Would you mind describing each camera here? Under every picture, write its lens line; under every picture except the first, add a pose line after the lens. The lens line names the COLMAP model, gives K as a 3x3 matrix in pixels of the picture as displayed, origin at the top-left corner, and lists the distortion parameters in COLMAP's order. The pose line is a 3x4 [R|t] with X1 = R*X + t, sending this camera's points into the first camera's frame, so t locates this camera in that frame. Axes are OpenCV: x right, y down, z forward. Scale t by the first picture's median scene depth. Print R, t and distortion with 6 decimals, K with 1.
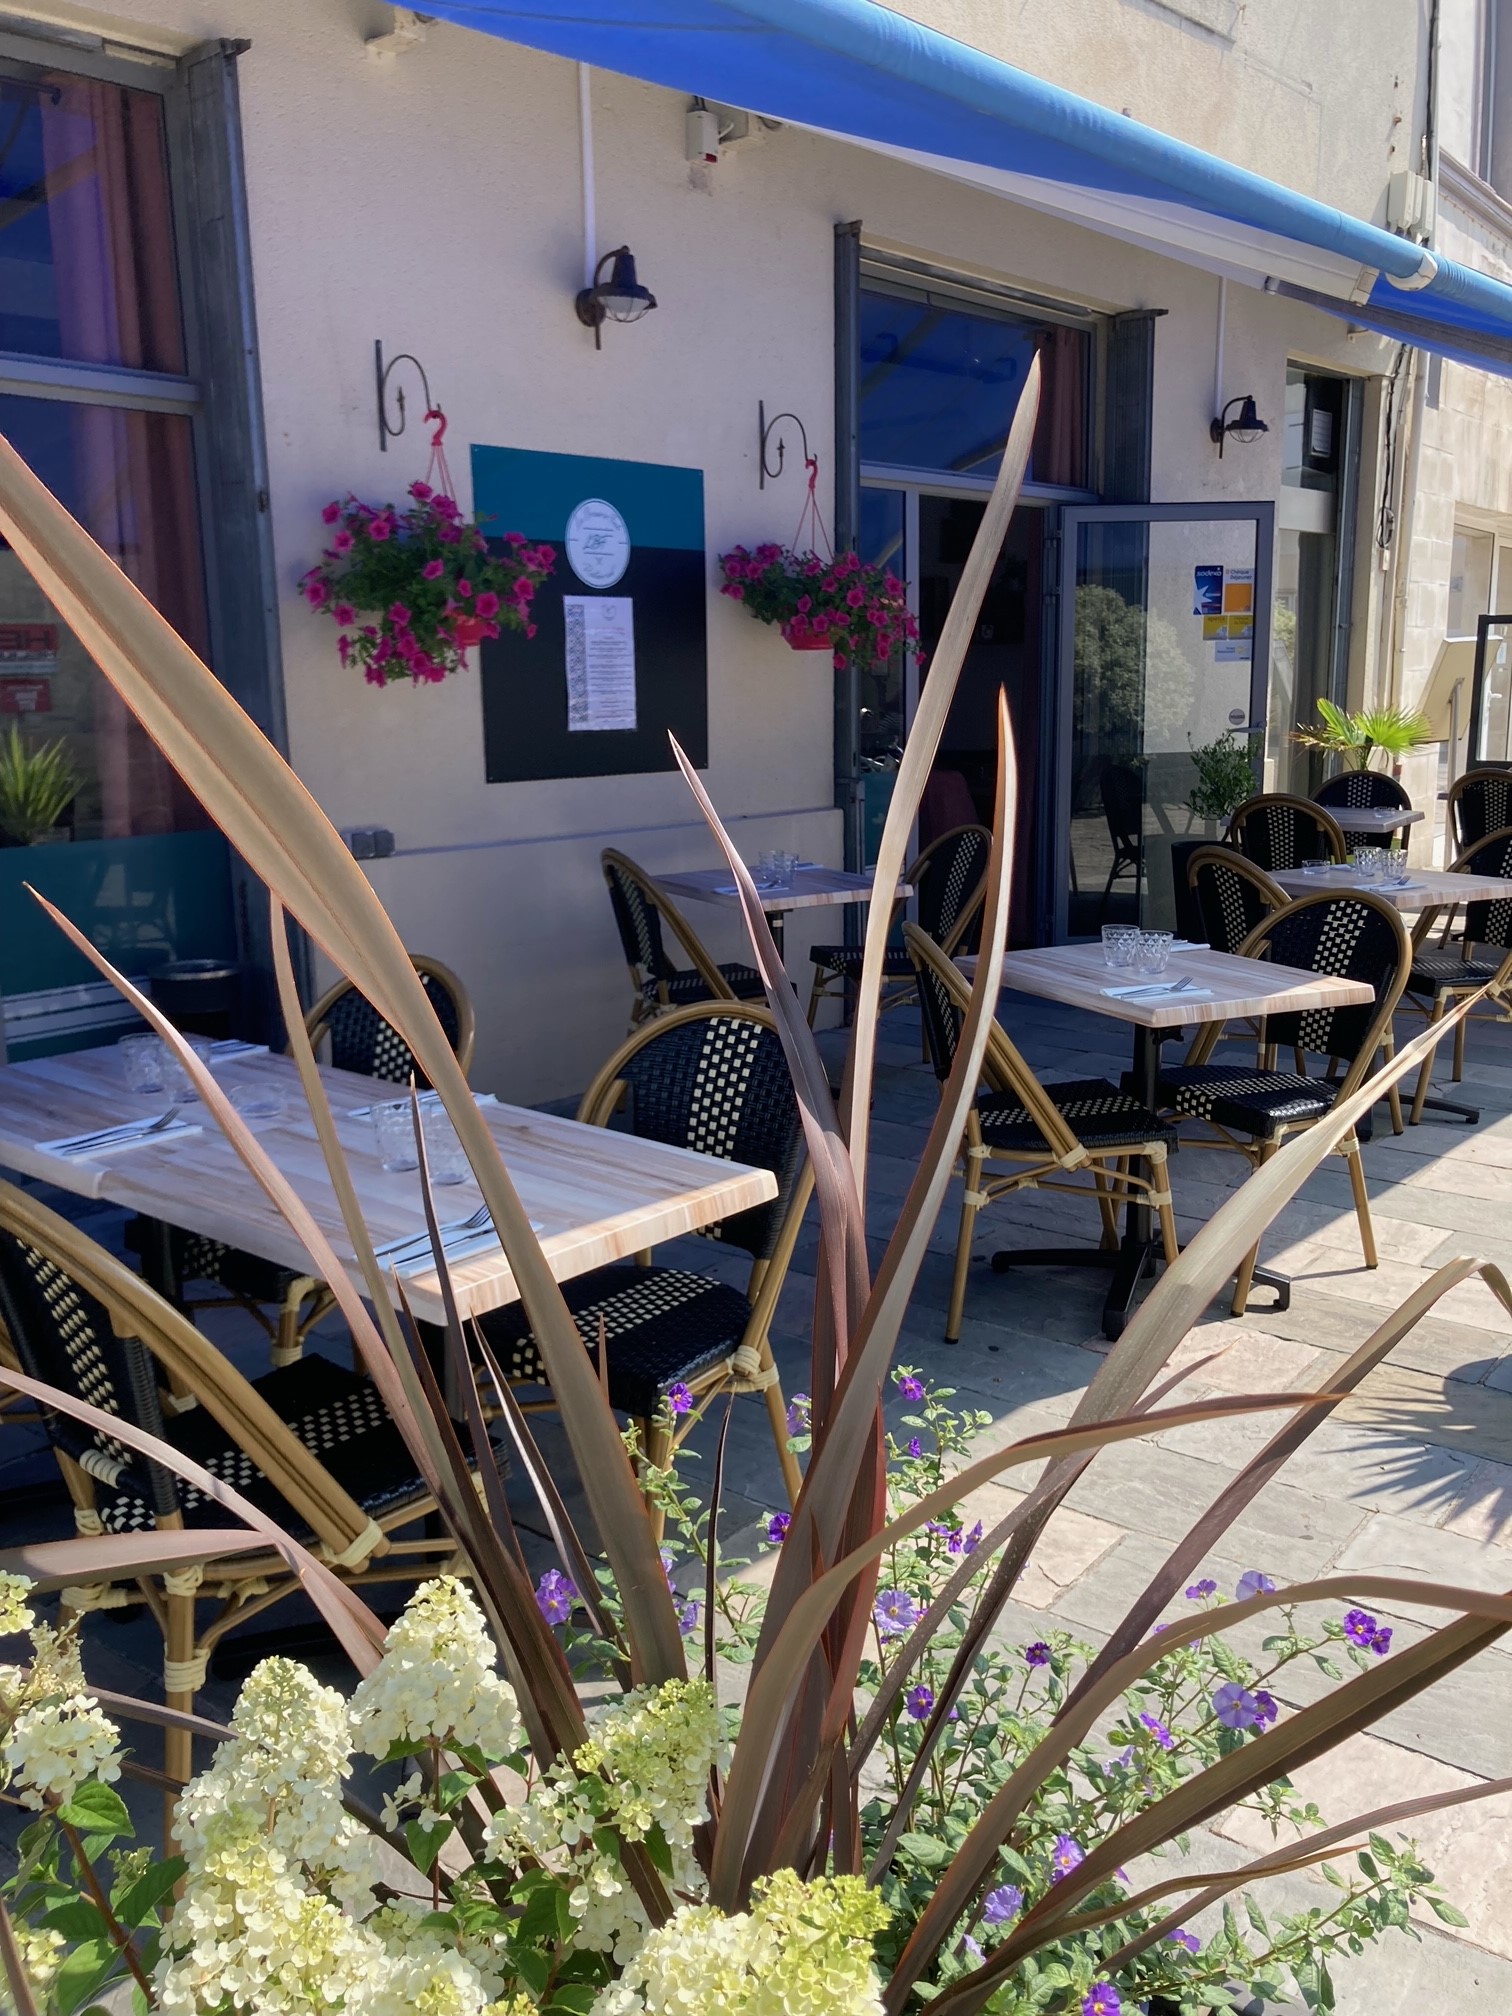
lens RADIAL K [[1719.6, 0, 756.0], [0, 1719.6, 1008.0], [0, 0, 1]] dist [0.068095, -0.077567]
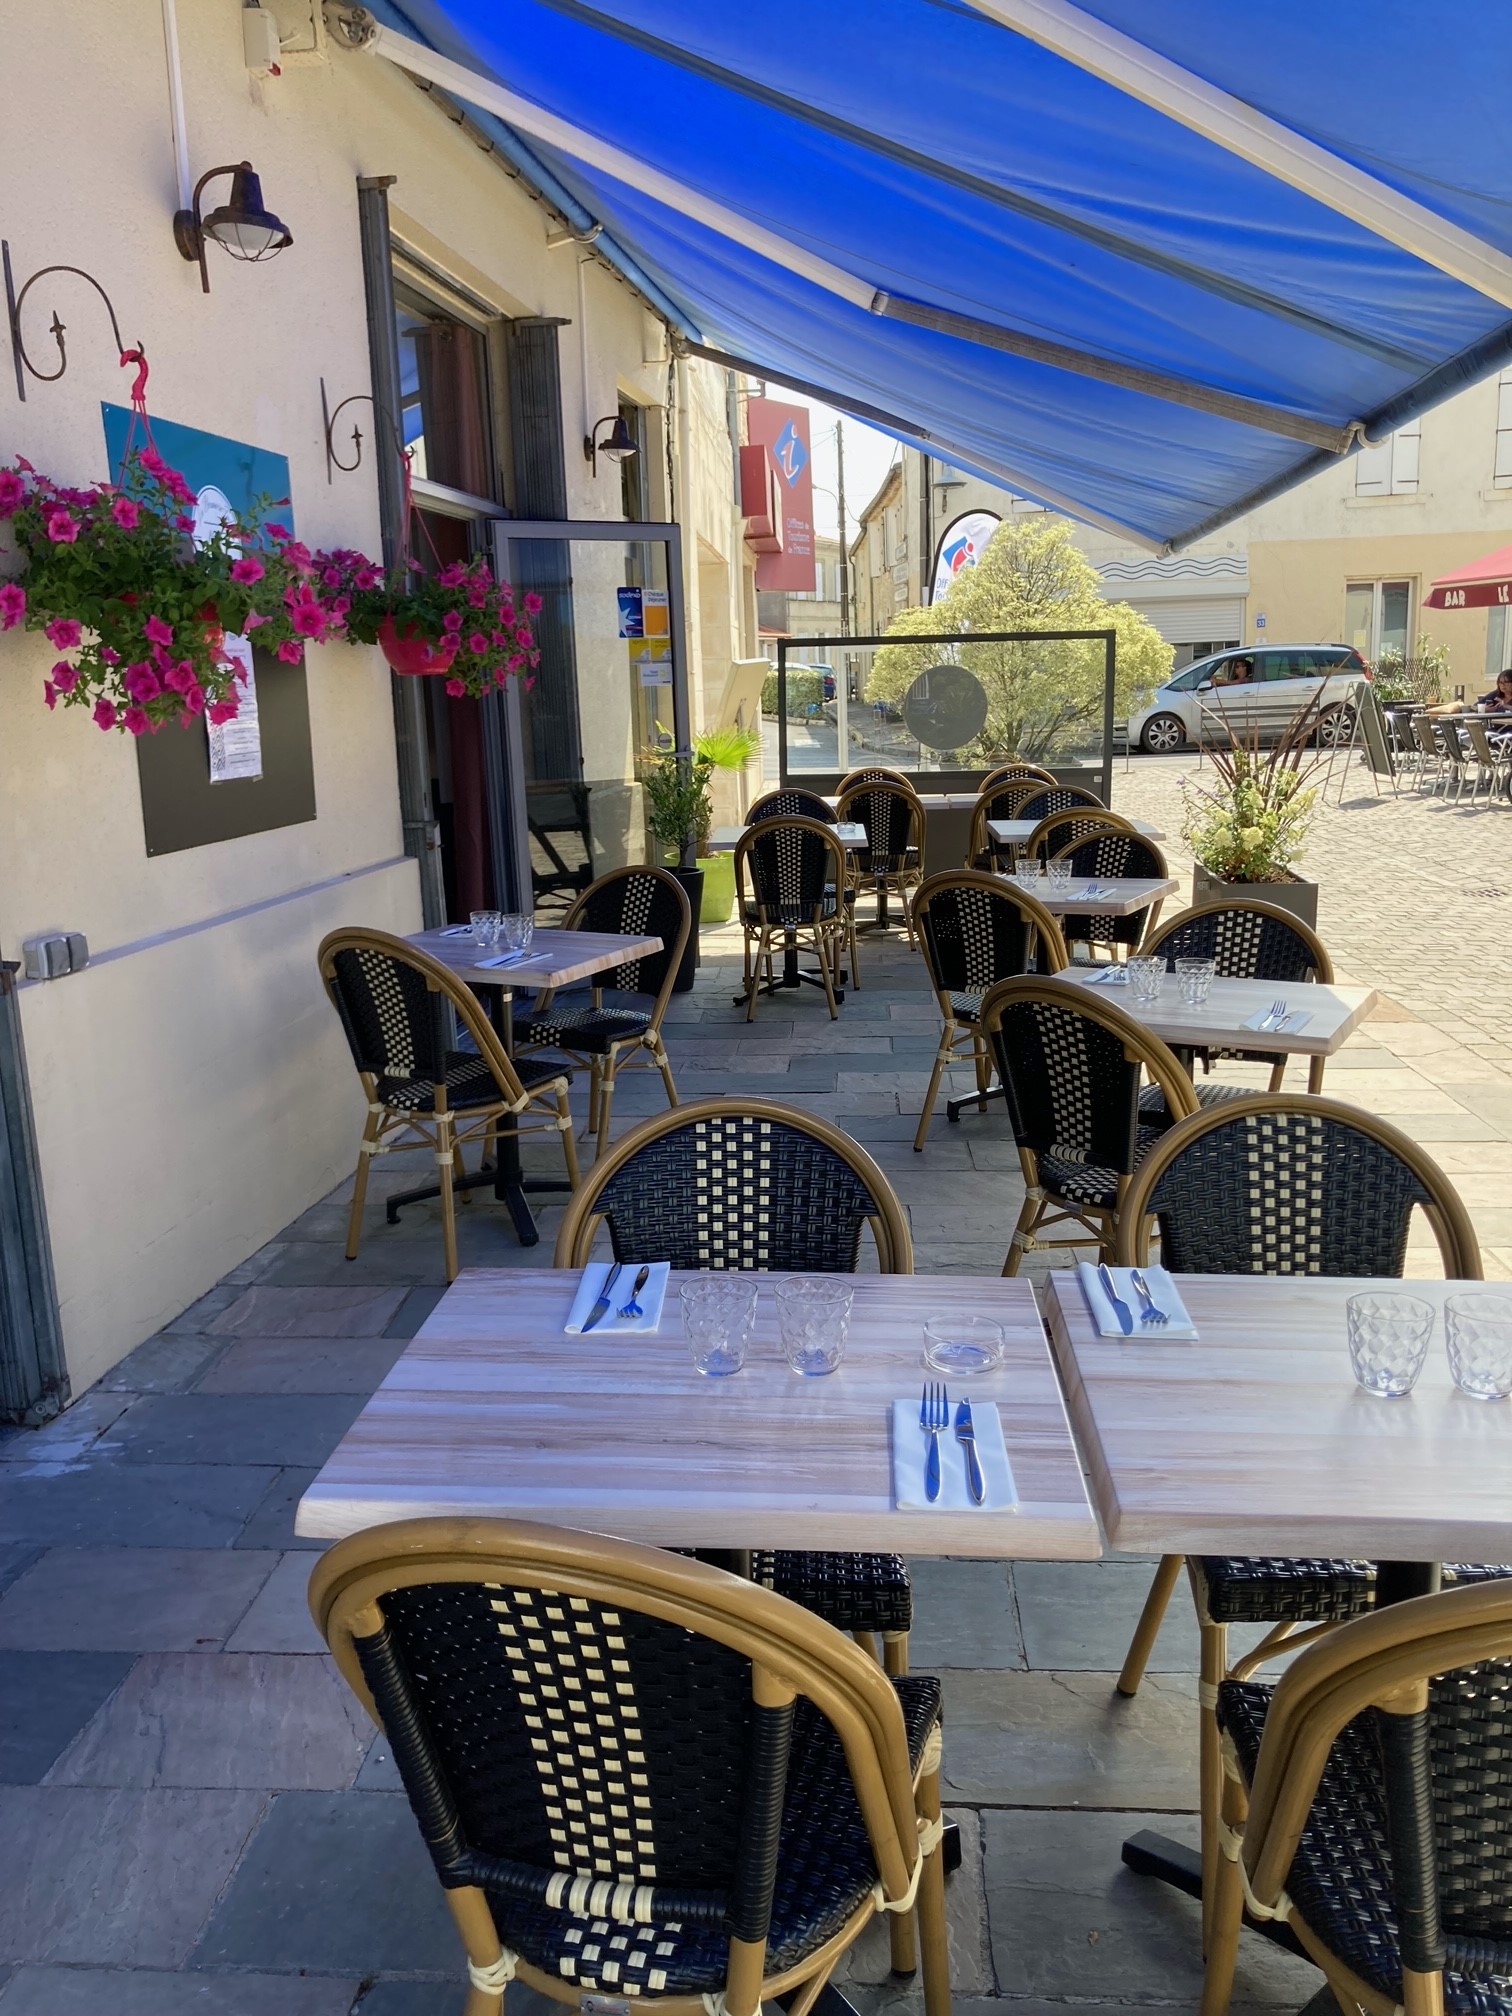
lens RADIAL K [[1719.6, 0, 756.0], [0, 1719.6, 1008.0], [0, 0, 1]] dist [0.068095, -0.077567]
pose [[0.814561, -0.120019, 0.567526, -0.343978], [0.127142, 0.991512, 0.027197, -0.048572], [-0.565973, 0.050003, 0.822906, 0.220690]]
